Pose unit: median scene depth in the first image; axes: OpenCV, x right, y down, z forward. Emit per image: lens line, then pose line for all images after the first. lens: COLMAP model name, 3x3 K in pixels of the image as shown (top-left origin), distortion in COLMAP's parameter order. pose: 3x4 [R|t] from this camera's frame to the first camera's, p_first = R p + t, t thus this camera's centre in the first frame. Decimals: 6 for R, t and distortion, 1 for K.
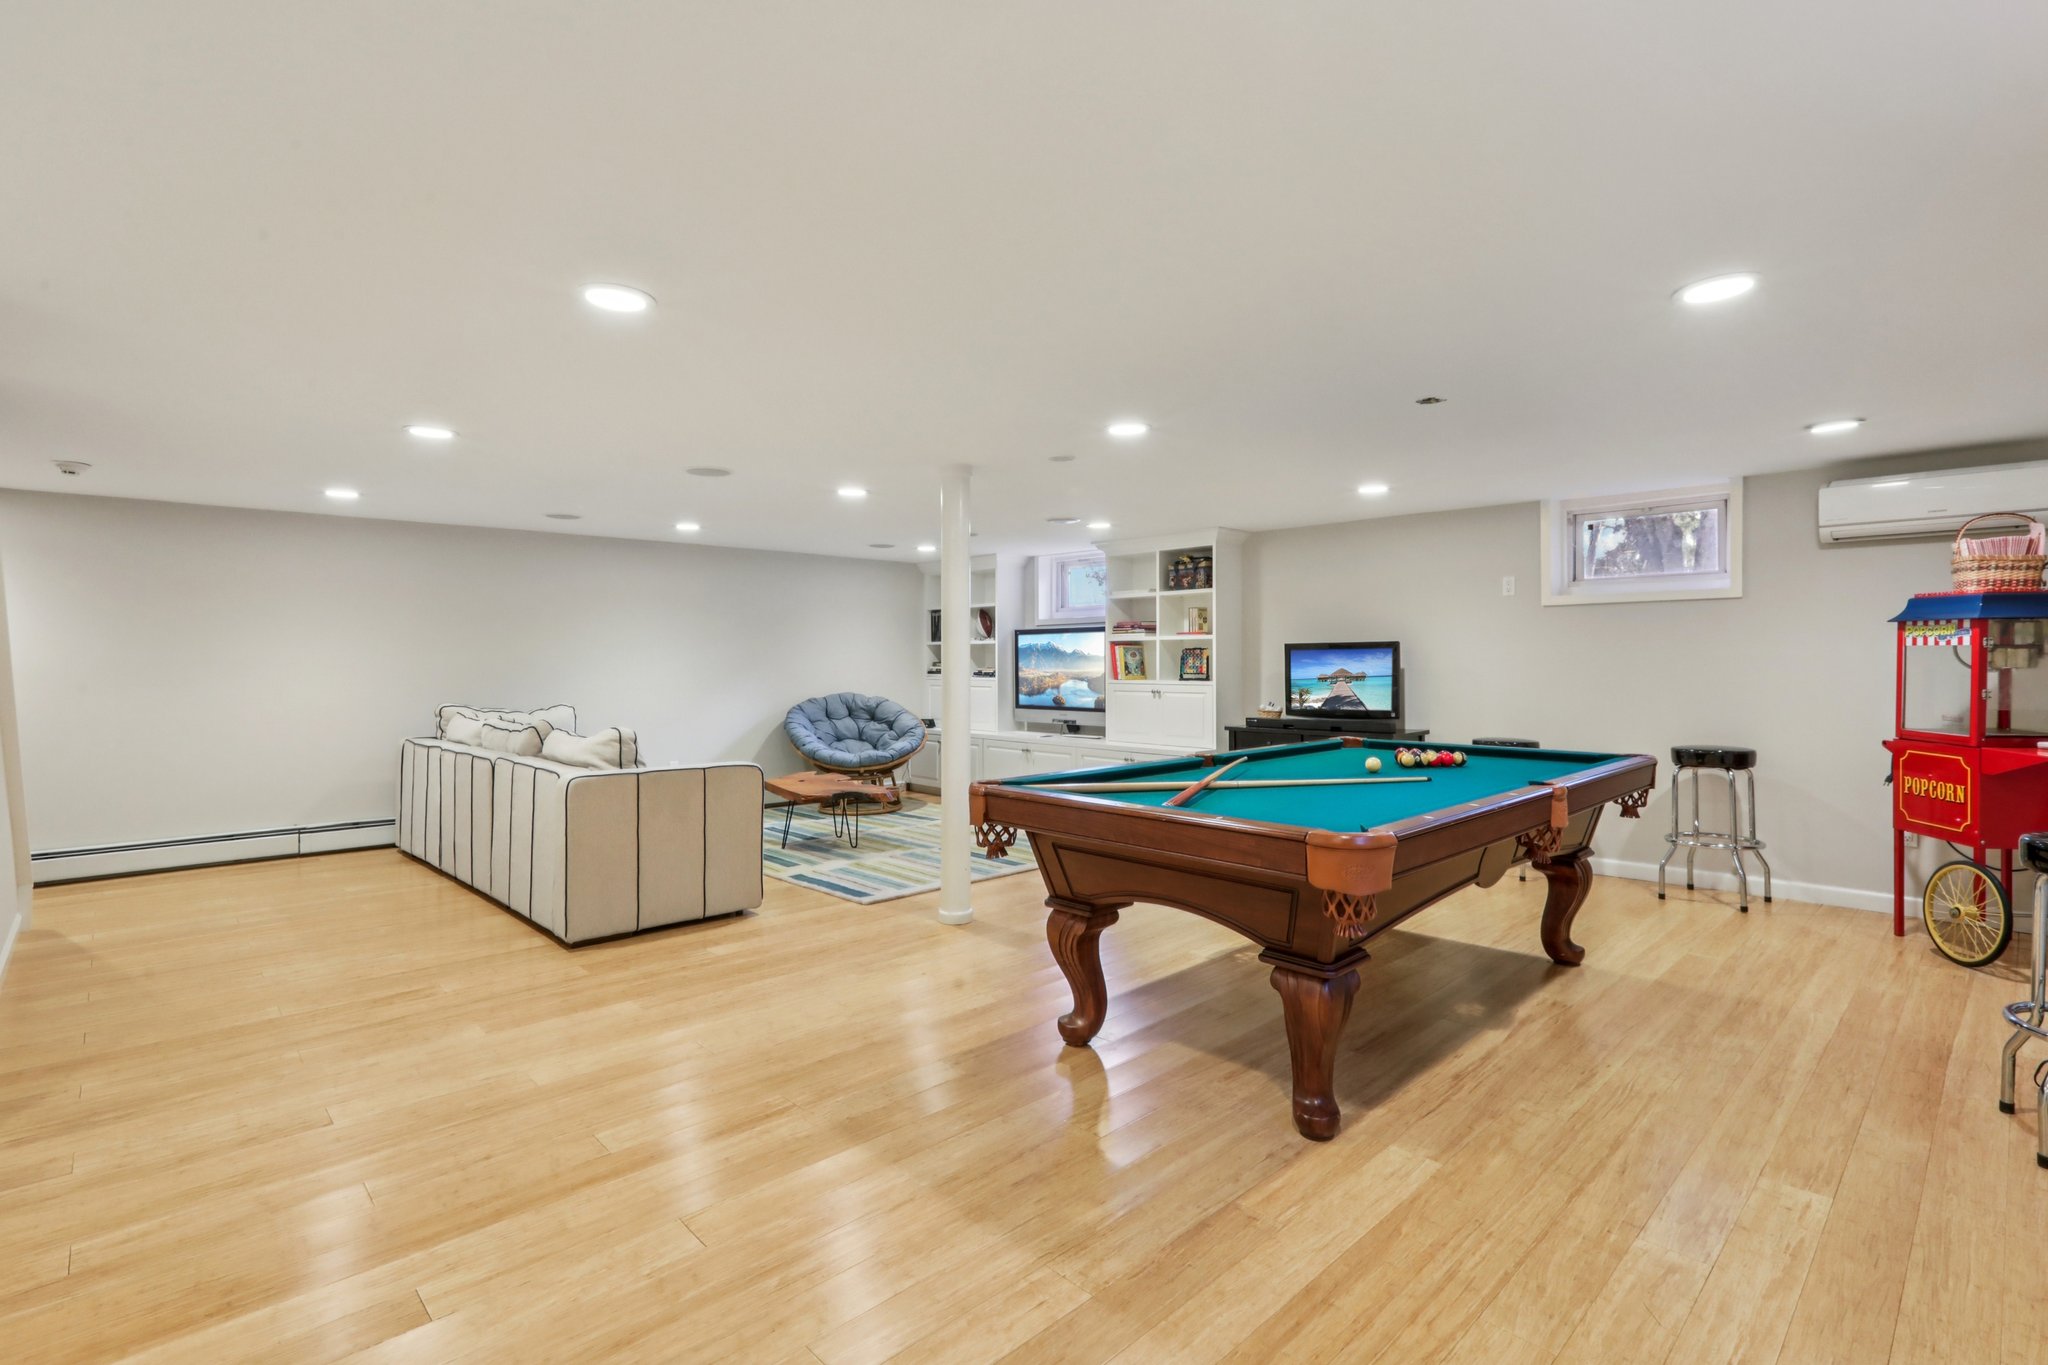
lens RADIAL K [[926.1, 0, 978.1], [0, 926.1, 668.3], [0, 0, 1]] dist [-0.000479, 0.000404]
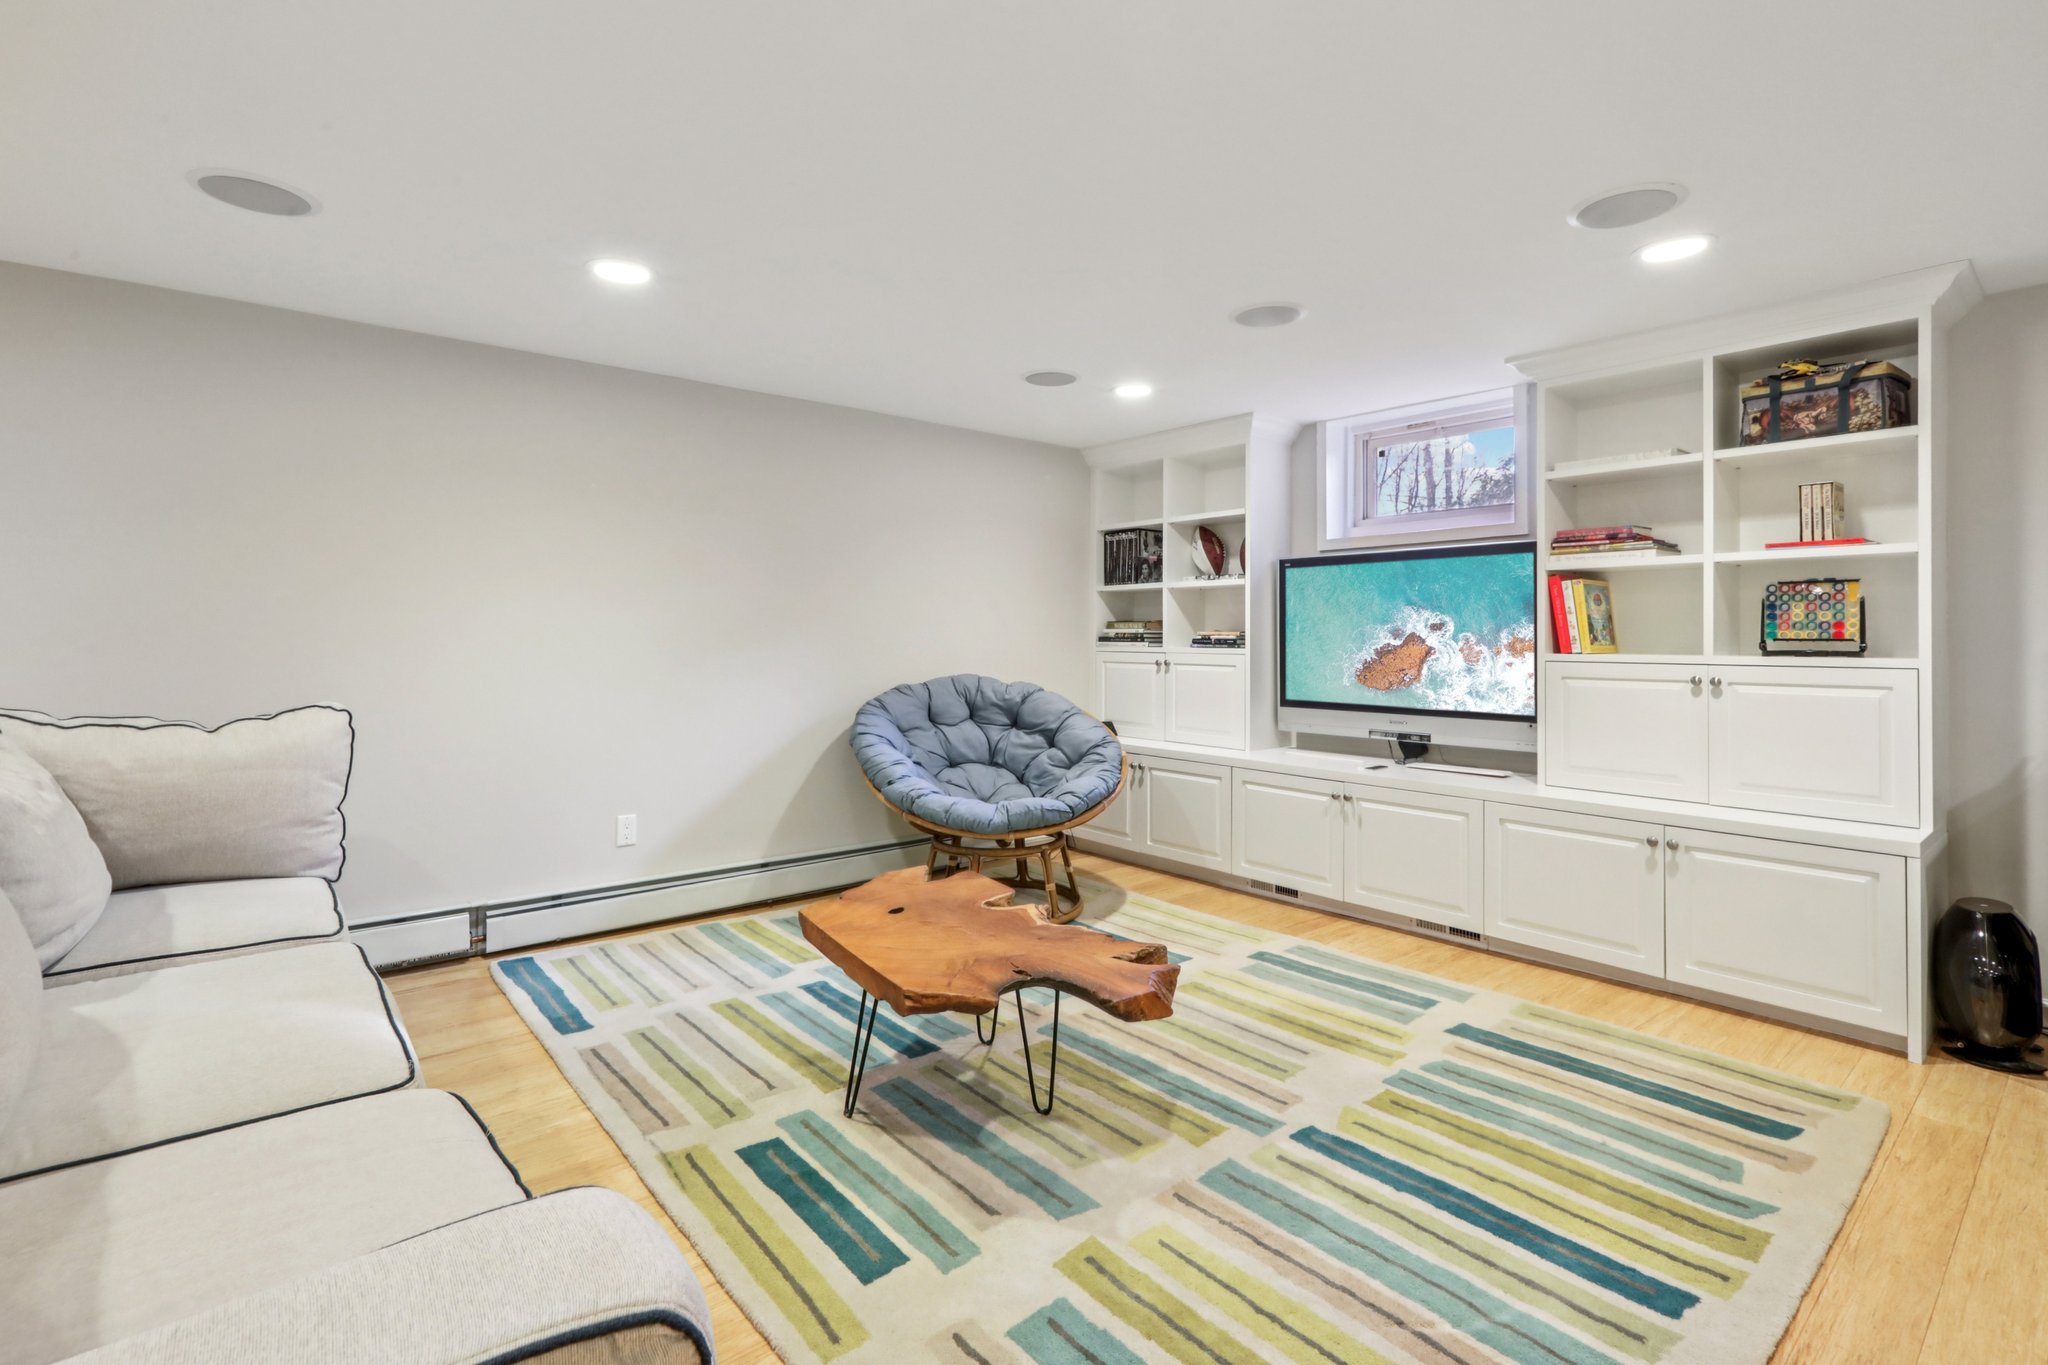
lens RADIAL K [[941.6, 0, 990.9], [0, 941.6, 627.8], [0, 0, 1]] dist [0.000253, 0.000304]
pose [[0.998488, 0.003357, -0.054869, -0.113126], [-0.004099, 0.999902, -0.013406, 0.007162], [0.054818, 0.013610, 0.998404, 0.527515]]
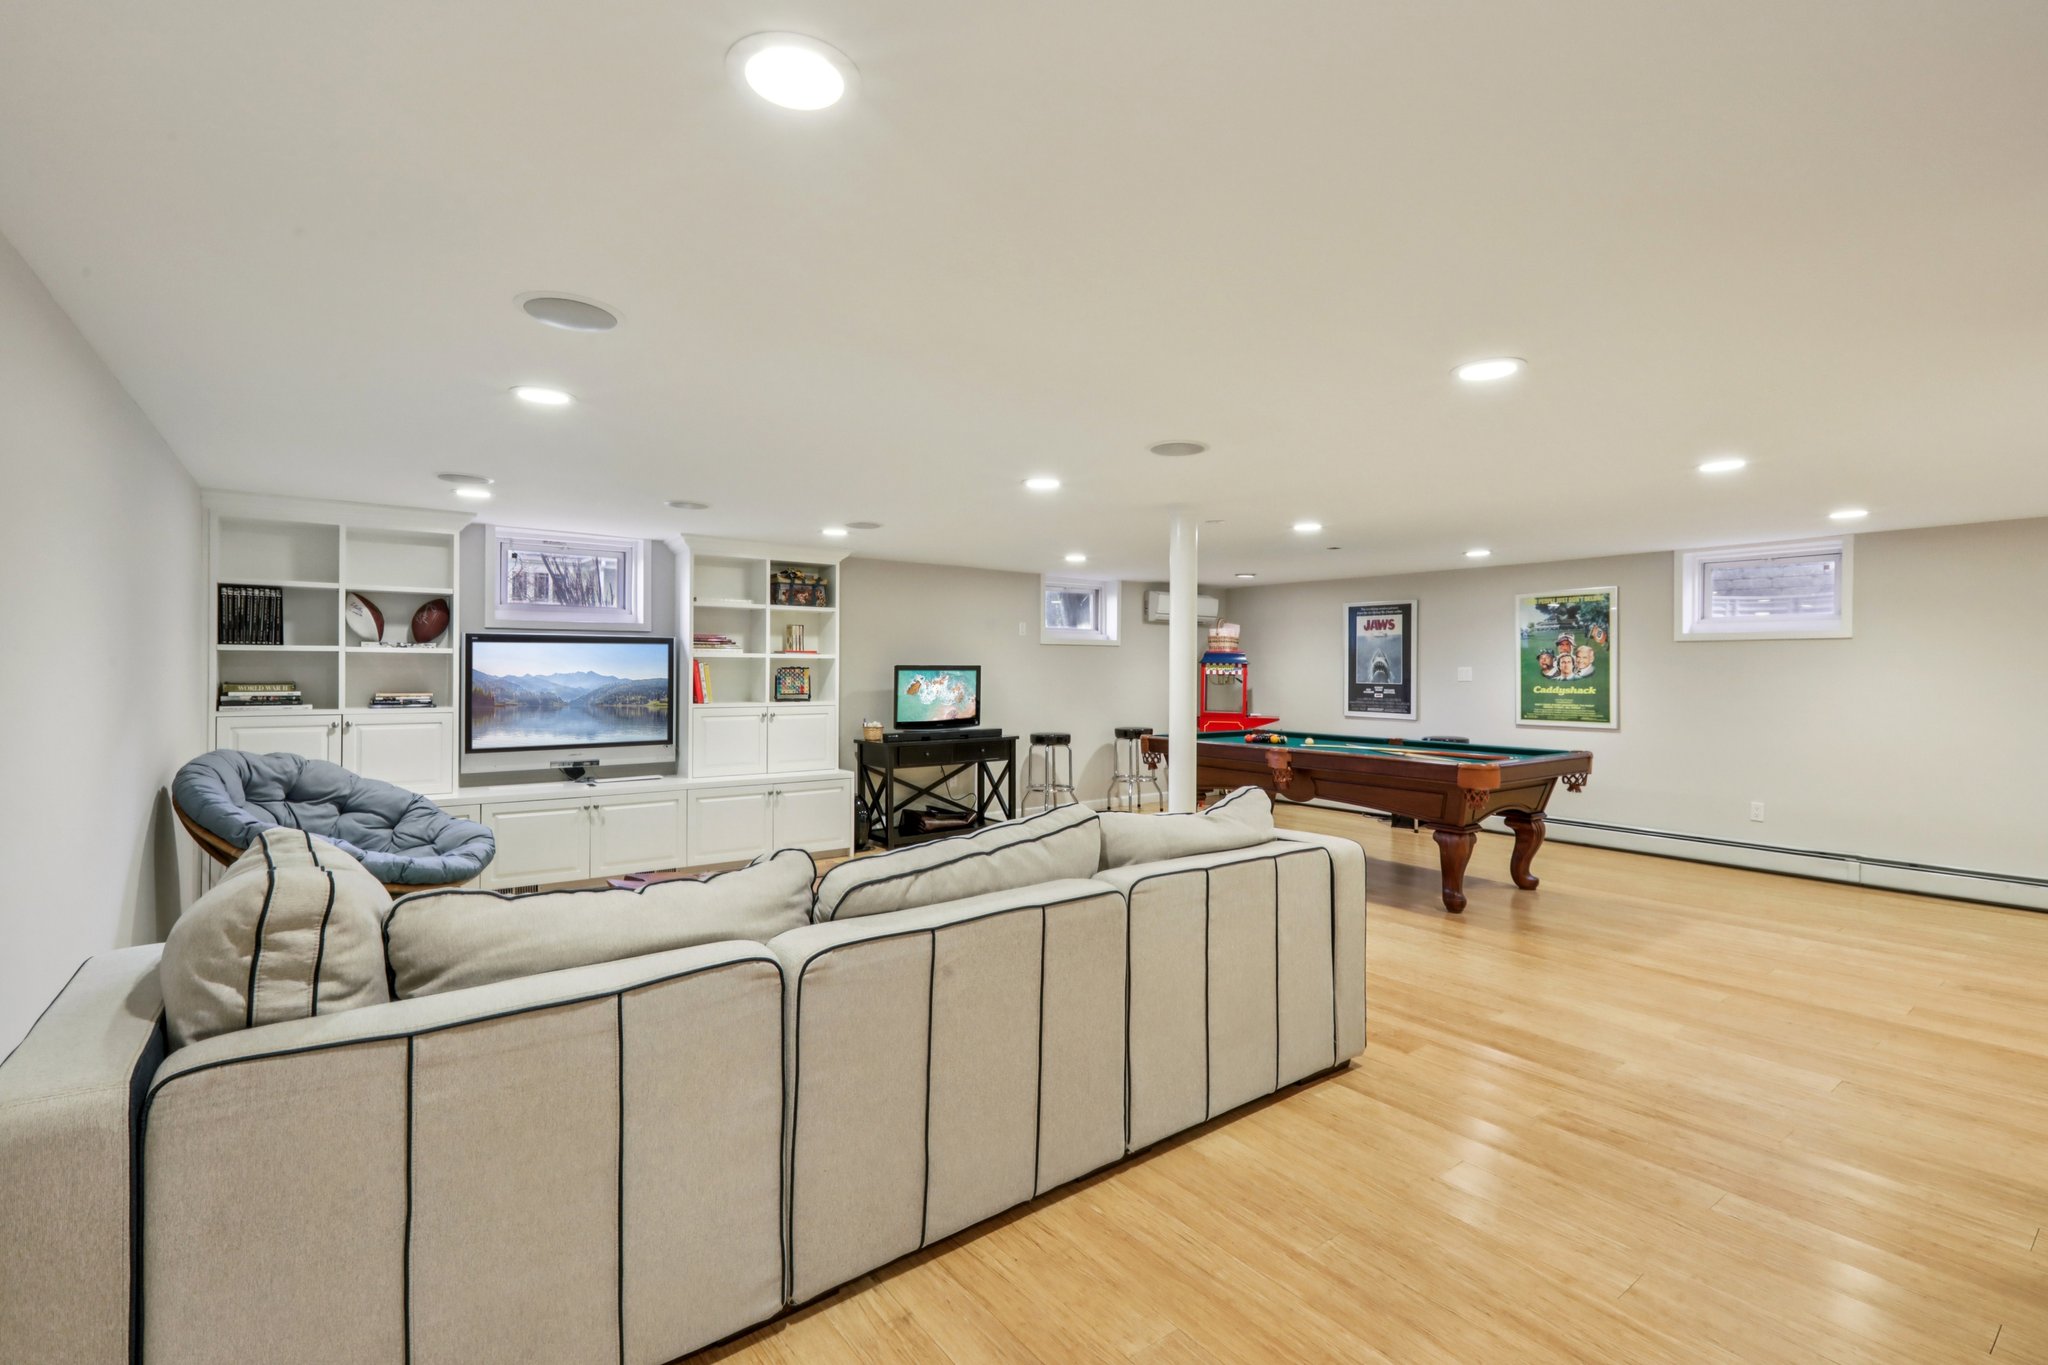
lens RADIAL K [[926.5, 0, 1028.1], [0, 926.5, 672.9], [0, 0, 1]] dist [-0.000127, 0.000773]
pose [[0.107548, 0.000661, 0.994200, -0.660432], [0.002572, 0.999996, -0.000943, -0.013750], [-0.994197, 0.002659, 0.107546, 0.631080]]
